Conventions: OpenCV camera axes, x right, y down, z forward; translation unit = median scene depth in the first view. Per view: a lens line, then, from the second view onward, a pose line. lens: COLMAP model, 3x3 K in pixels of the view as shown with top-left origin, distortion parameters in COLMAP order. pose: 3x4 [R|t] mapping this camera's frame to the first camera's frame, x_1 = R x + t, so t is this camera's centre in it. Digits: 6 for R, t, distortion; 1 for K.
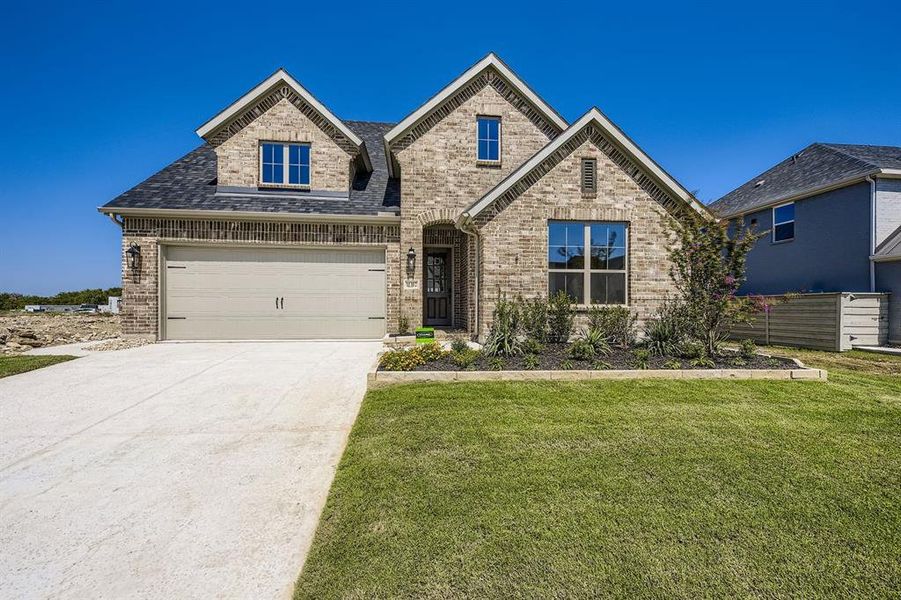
lens RADIAL K [[358.0, 0, 454.4], [0, 358.0, 295.2], [0, 0, 1]] dist [0.007981, -0.001993]
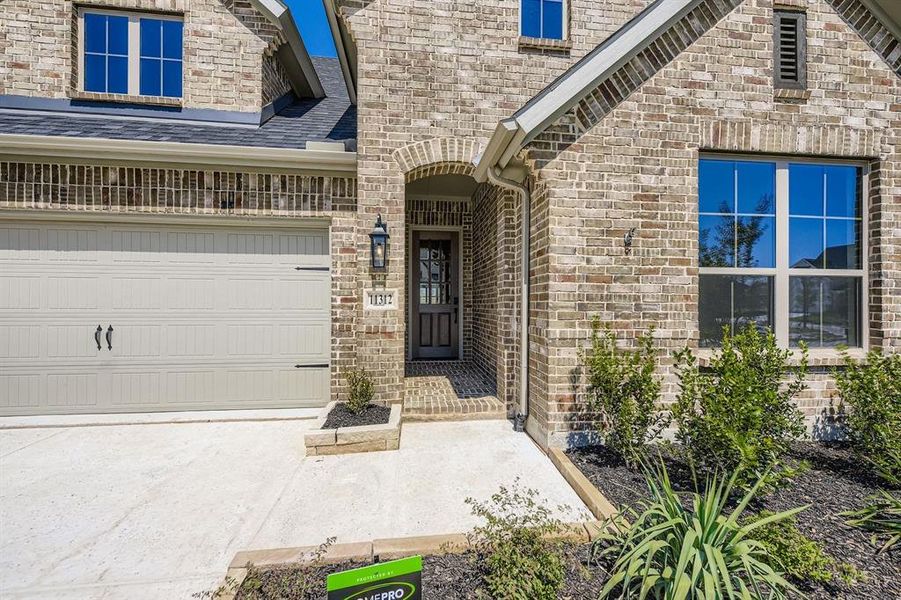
lens RADIAL K [[358.0, 0, 452.6], [0, 358.0, 297.6], [0, 0, 1]] dist [0.007981, -0.001993]
pose [[0.999996, 0.001928, 0.001939, -0.027136], [-0.001957, 0.999884, 0.015076, -0.039900], [-0.001910, -0.015080, 0.999884, 0.535368]]
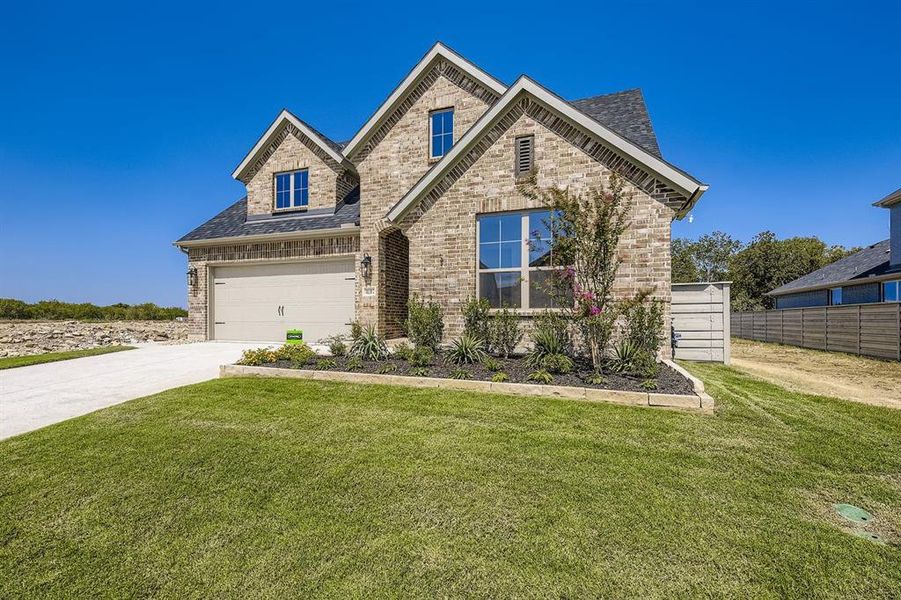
lens RADIAL K [[401.9, 0, 450.3], [0, 401.9, 305.2], [0, 0, 1]] dist [0.002695, 0.000216]
pose [[0.899853, -0.015042, -0.435934, 0.592445], [0.015948, 0.999872, -0.001580, 0.015602], [0.435902, -0.005531, 0.899977, 0.064134]]
